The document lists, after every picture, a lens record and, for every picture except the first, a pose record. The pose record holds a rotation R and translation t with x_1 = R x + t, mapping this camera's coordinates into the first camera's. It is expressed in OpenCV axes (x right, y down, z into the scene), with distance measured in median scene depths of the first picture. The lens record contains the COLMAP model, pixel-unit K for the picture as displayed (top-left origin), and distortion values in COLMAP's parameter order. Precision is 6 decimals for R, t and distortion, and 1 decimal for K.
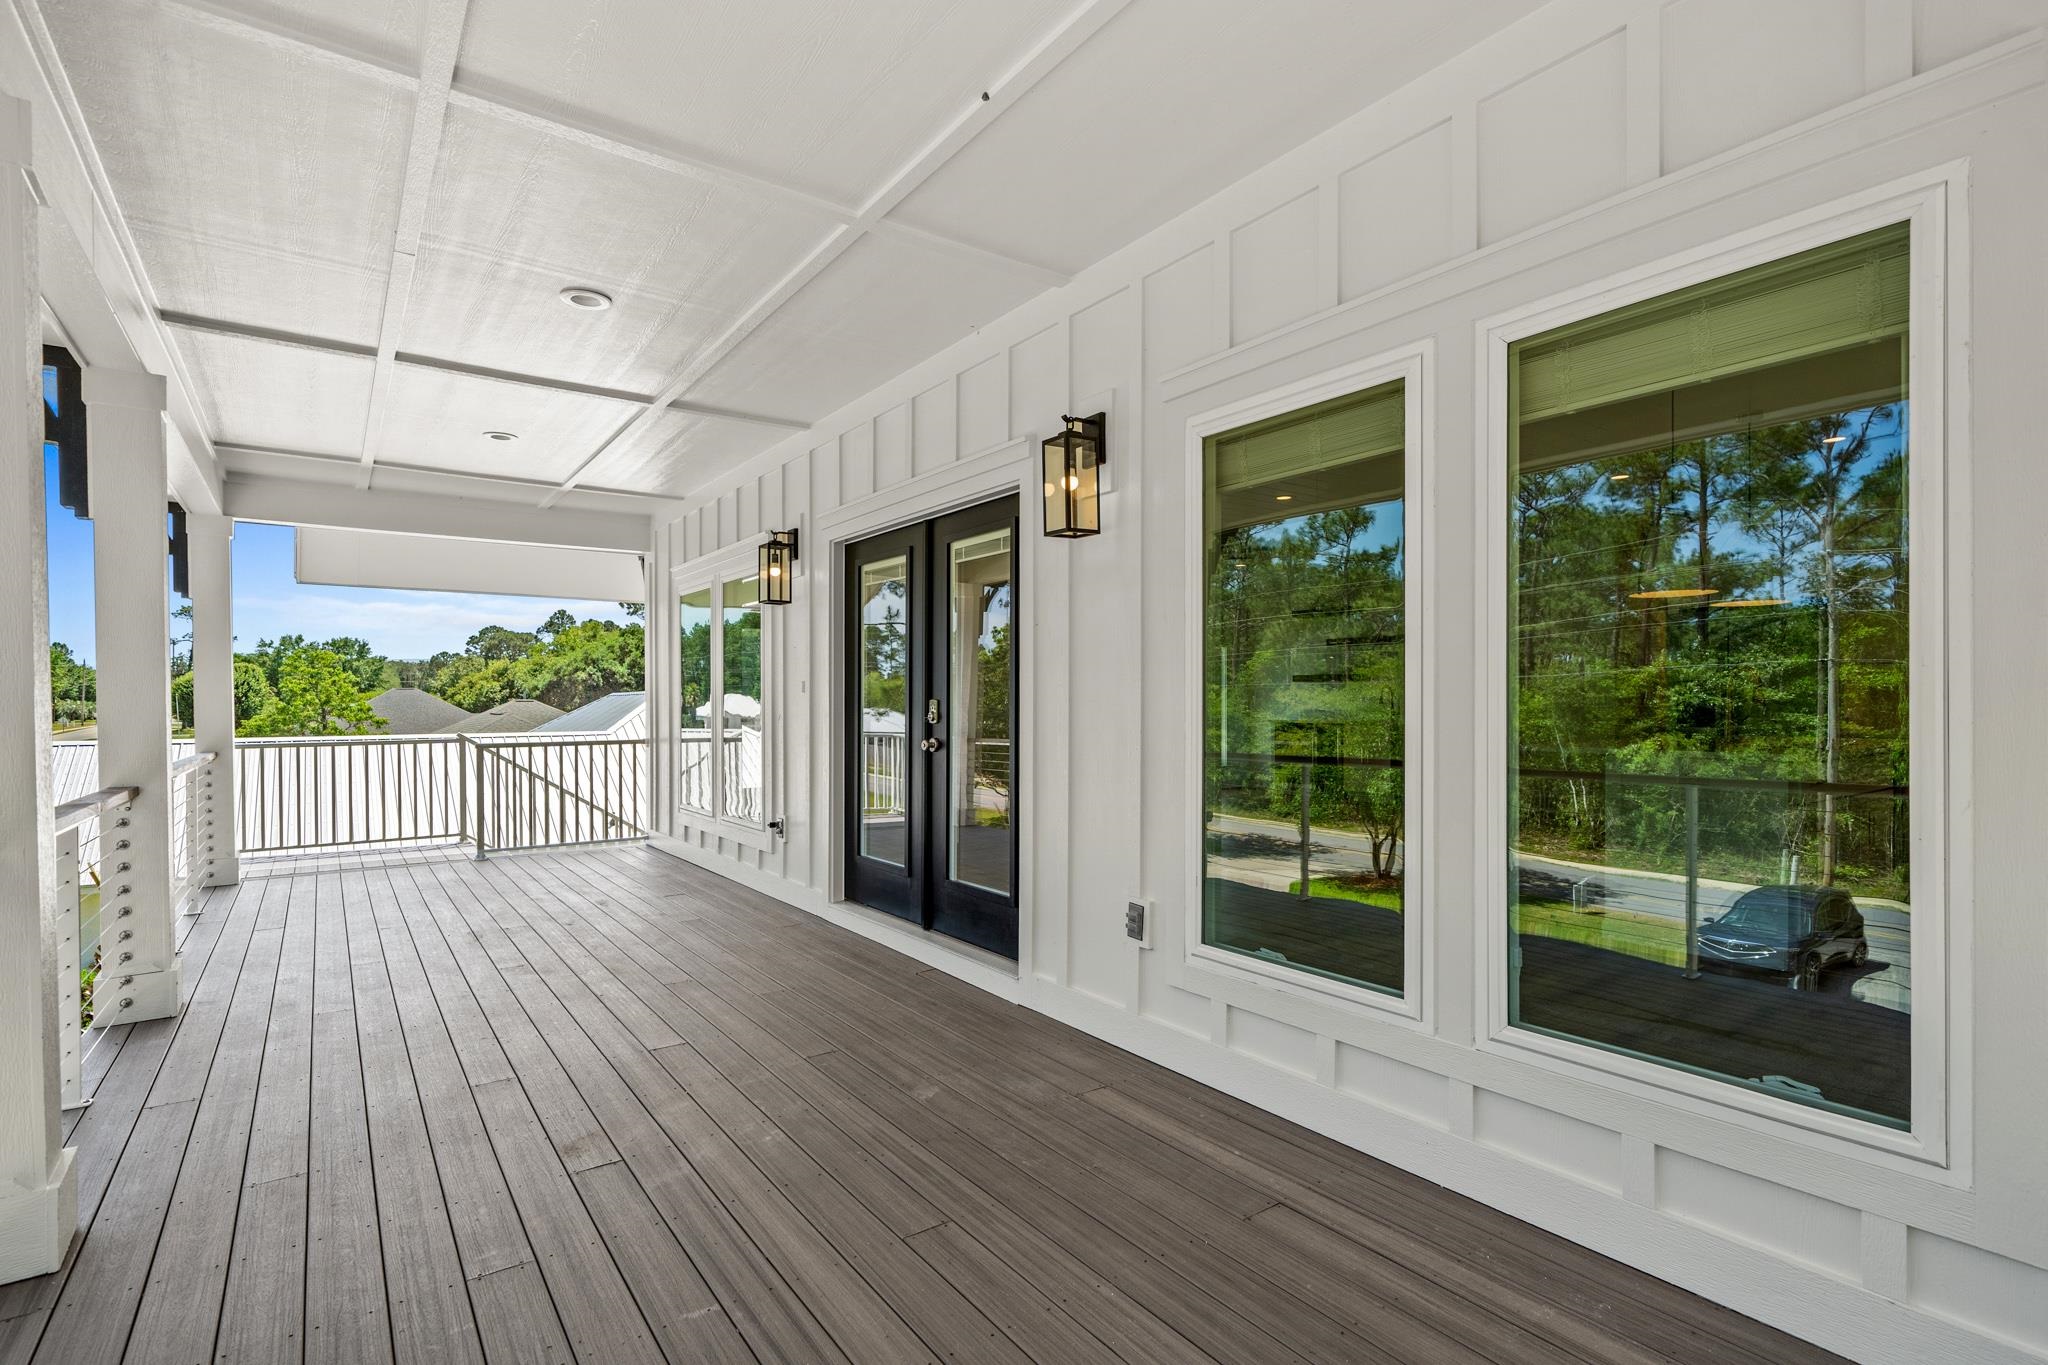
lens RADIAL K [[963.4, 0, 1024.0], [0, 963.4, 682.5], [0, 0, 1]] dist [-0.039595, -0.000002]
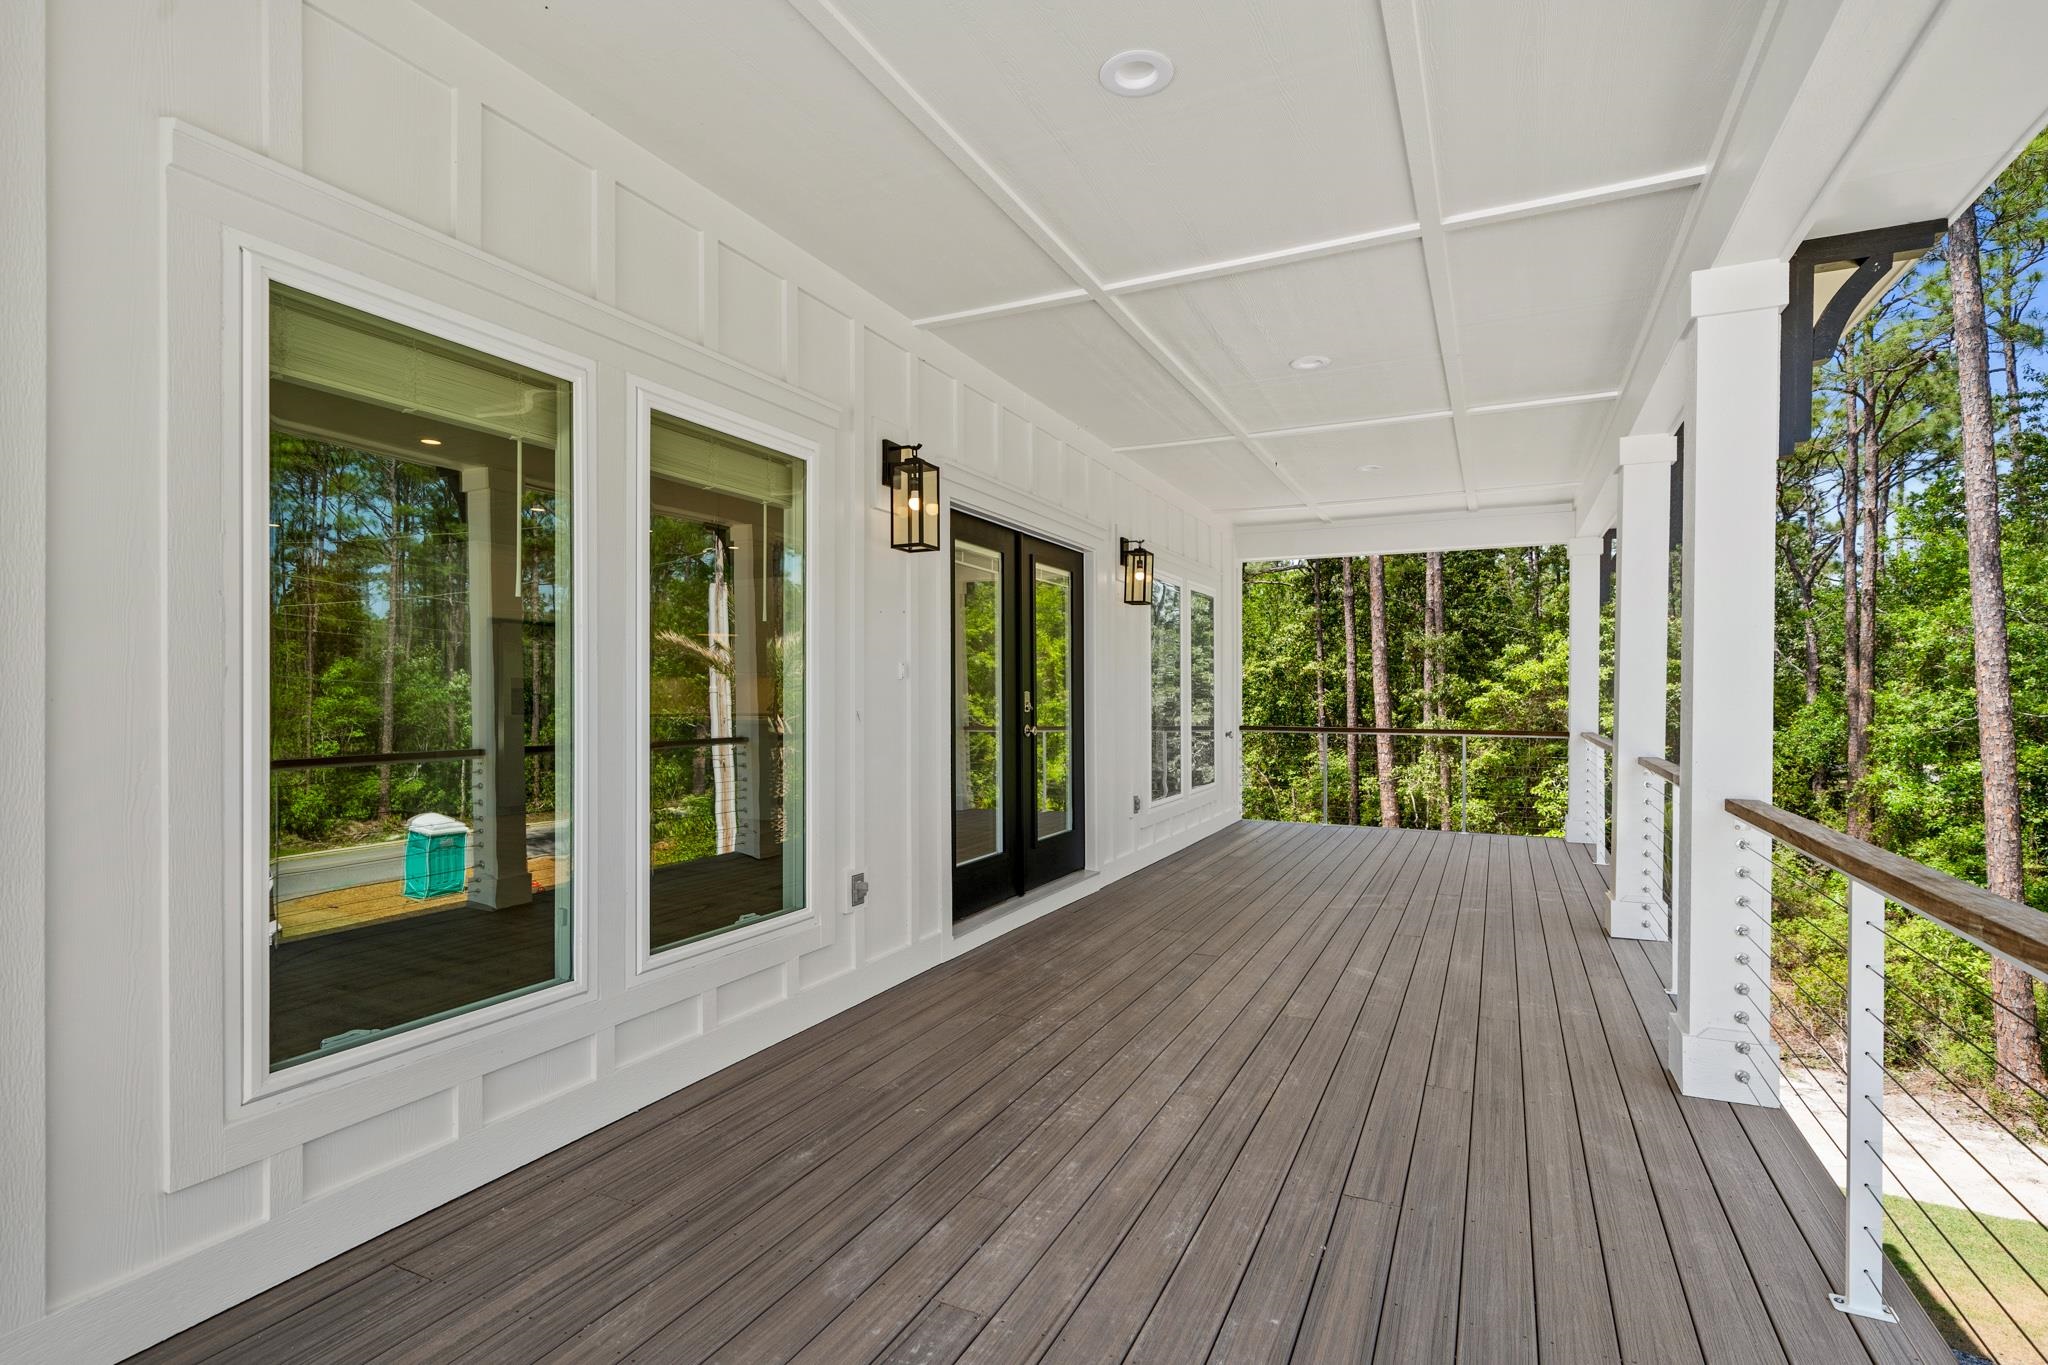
lens RADIAL K [[962.0, 0, 1023.1], [0, 962.0, 694.8], [0, 0, 1]] dist [-0.000602, -0.000137]
pose [[-0.462891, 0.002517, 0.886412, -0.811804], [-0.014914, 0.999832, -0.010627, 0.024854], [-0.886290, -0.018139, -0.462776, 1.121808]]
